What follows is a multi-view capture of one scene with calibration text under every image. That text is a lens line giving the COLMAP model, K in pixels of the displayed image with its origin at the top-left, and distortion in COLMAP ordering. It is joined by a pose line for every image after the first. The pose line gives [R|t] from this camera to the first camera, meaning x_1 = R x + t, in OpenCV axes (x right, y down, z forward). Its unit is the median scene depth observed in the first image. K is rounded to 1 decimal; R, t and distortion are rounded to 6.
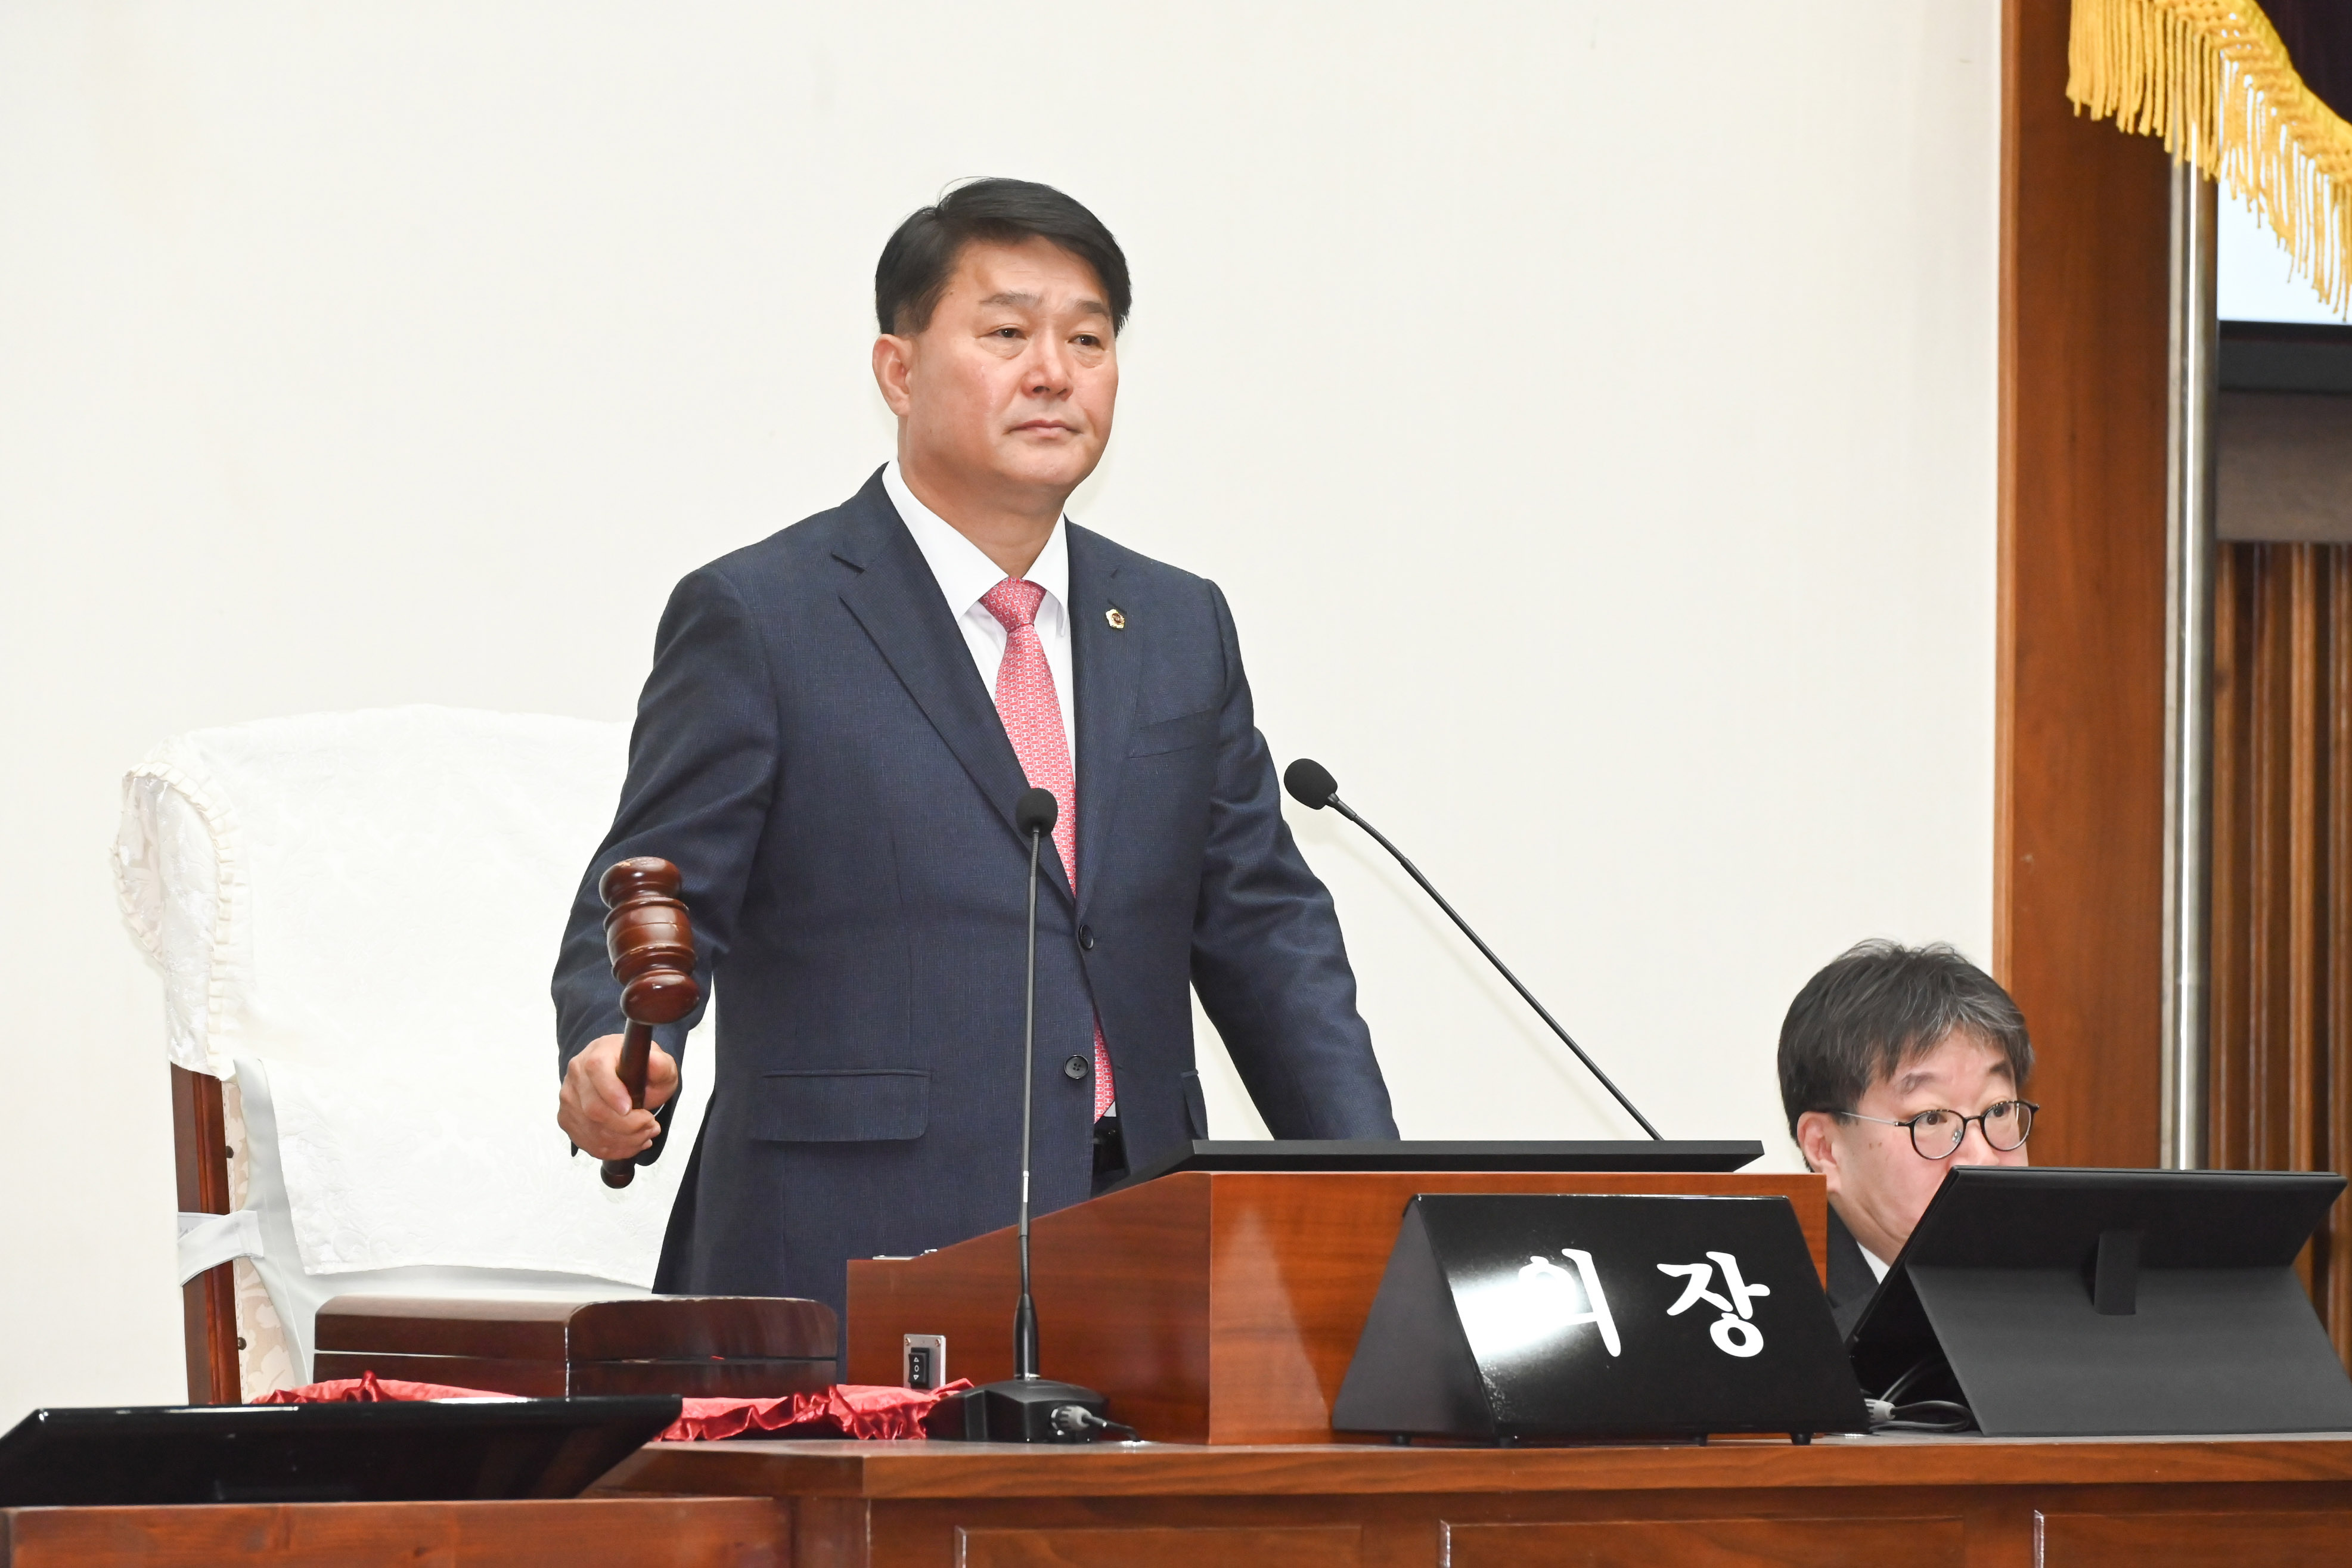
lens RADIAL K [[13710.0, 0, 1176.0], [0, 13710.0, 784.0], [0, 0, 1]] dist [-0.332208, 8.542337]
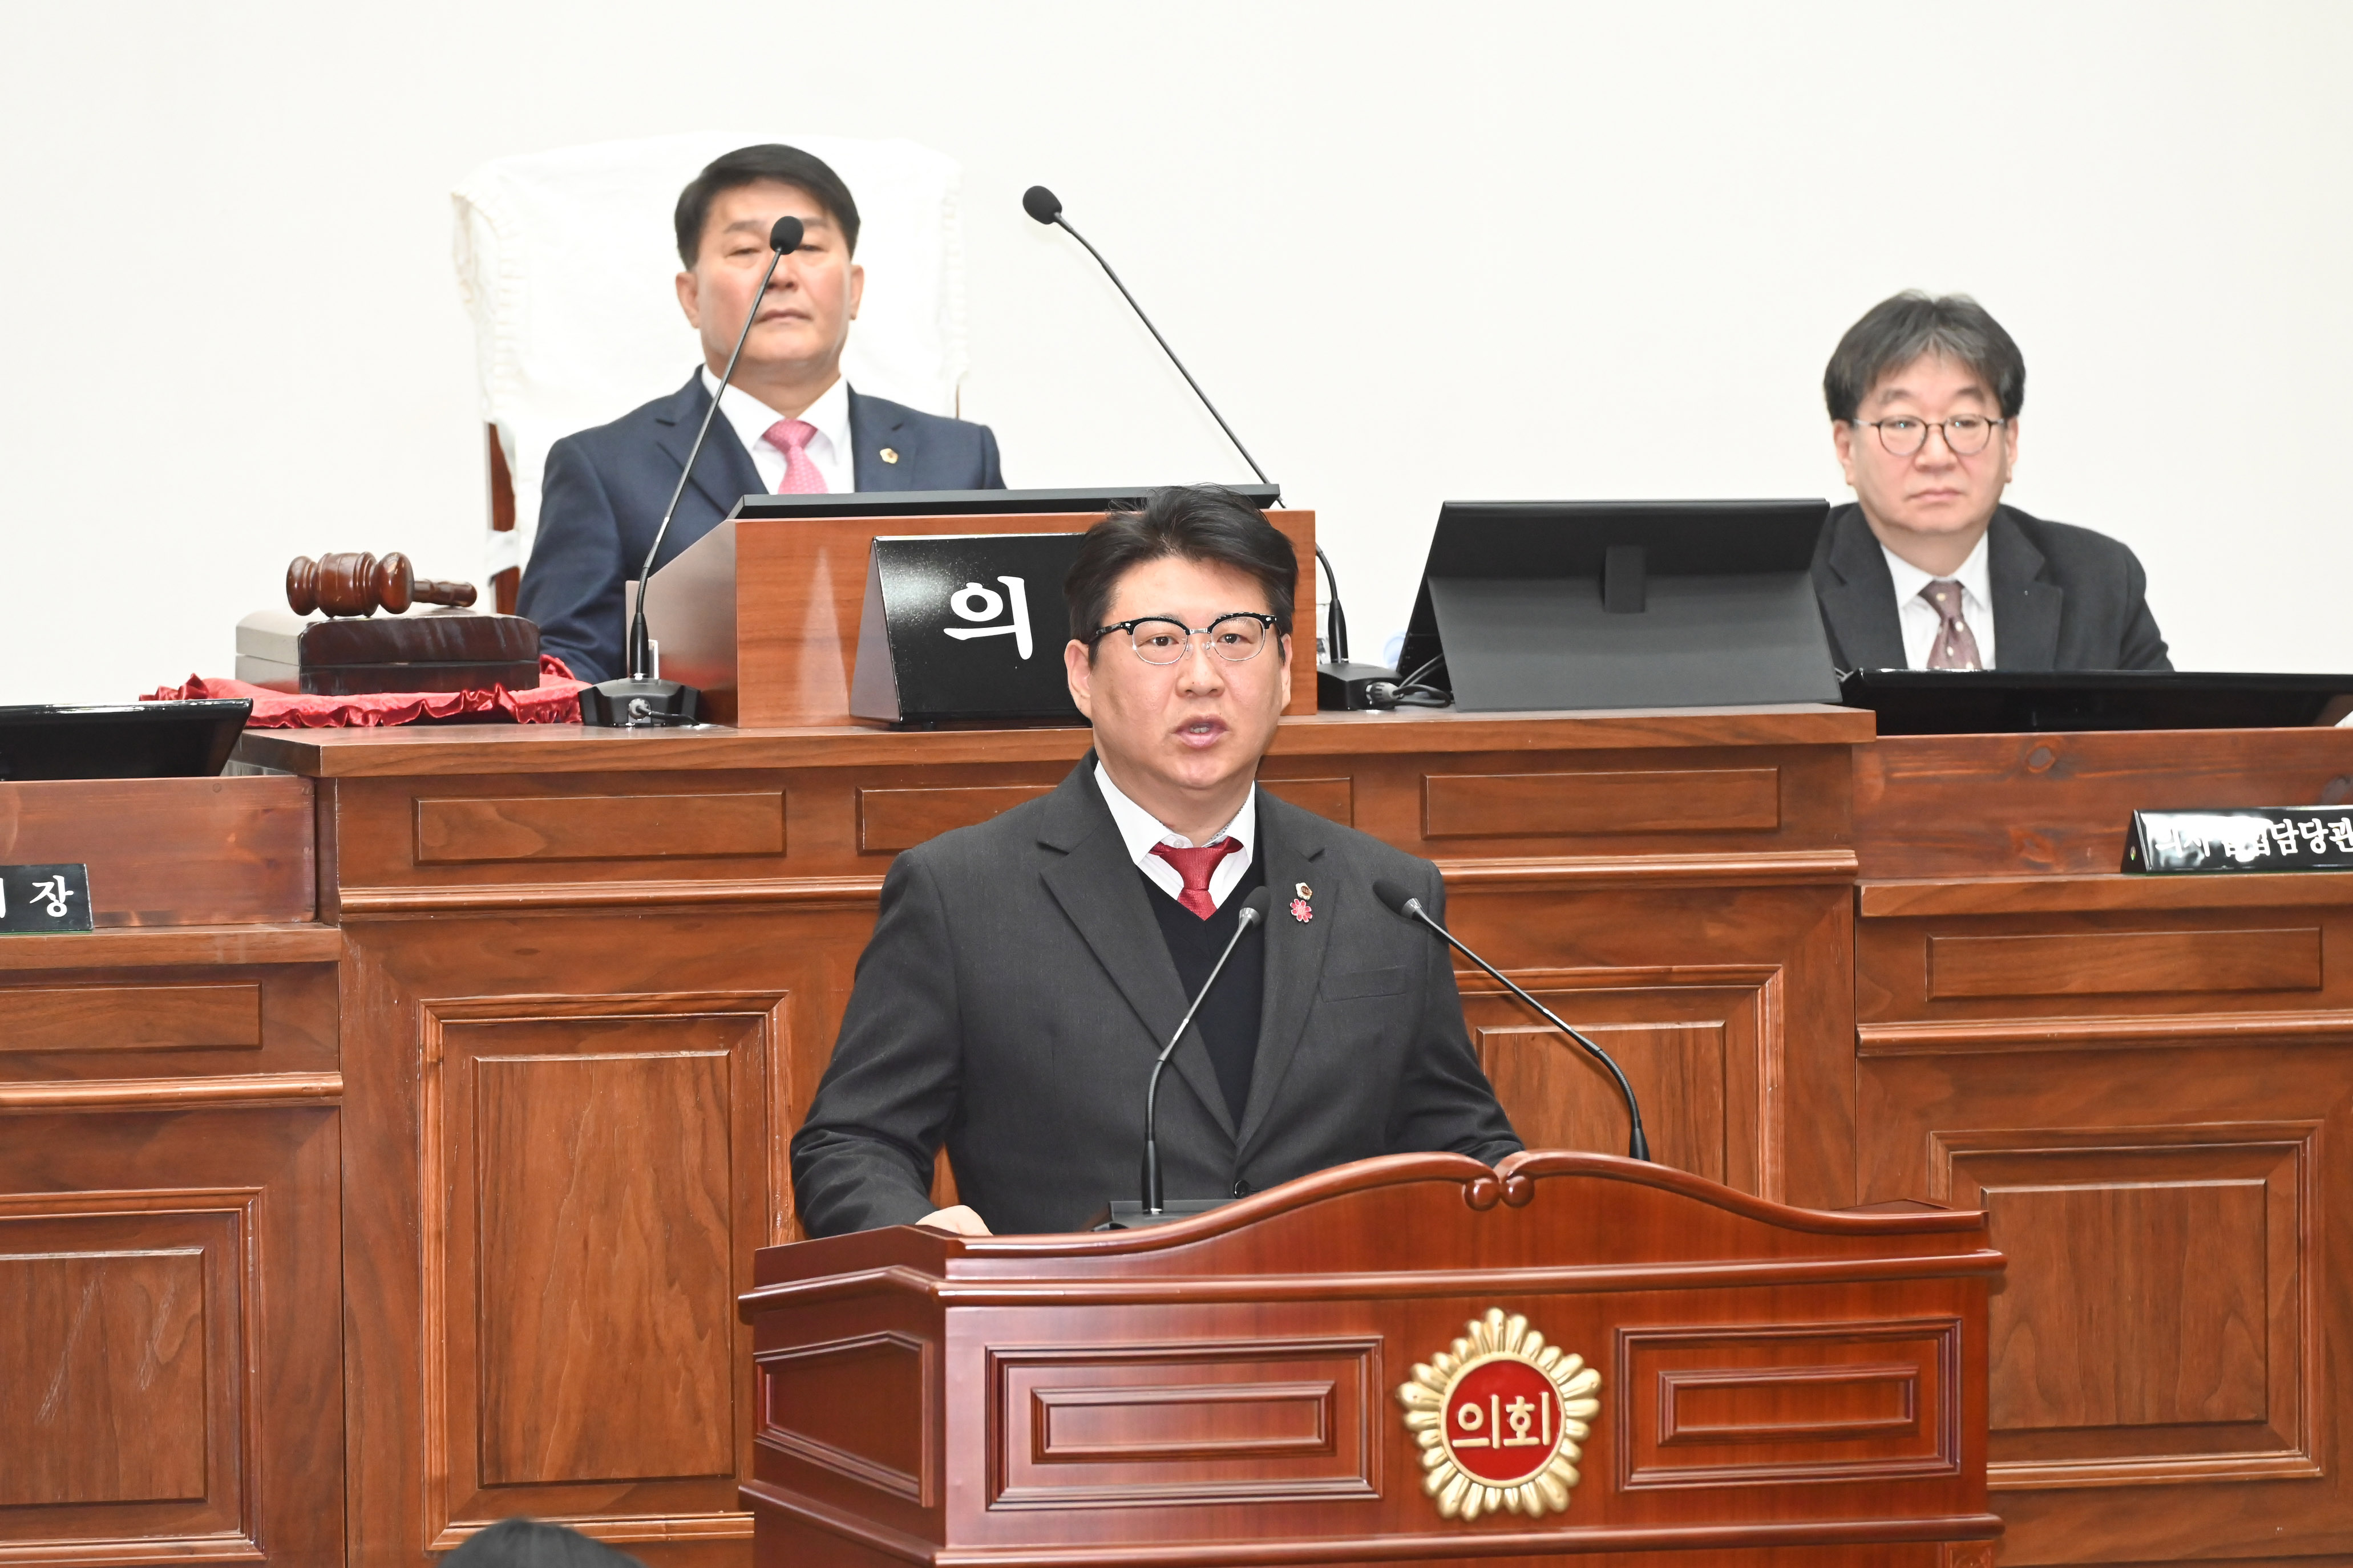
lens RADIAL K [[13714.6, 0, 1176.5], [0, 13714.6, 784.0], [0, 0, 1]] dist [-0.332208, 8.542337]
pose [[0.929040, -0.001665, -0.369975, 0.515746], [0.028160, 0.997407, 0.066225, -0.031840], [0.368906, -0.071944, 0.926678, -0.205062]]
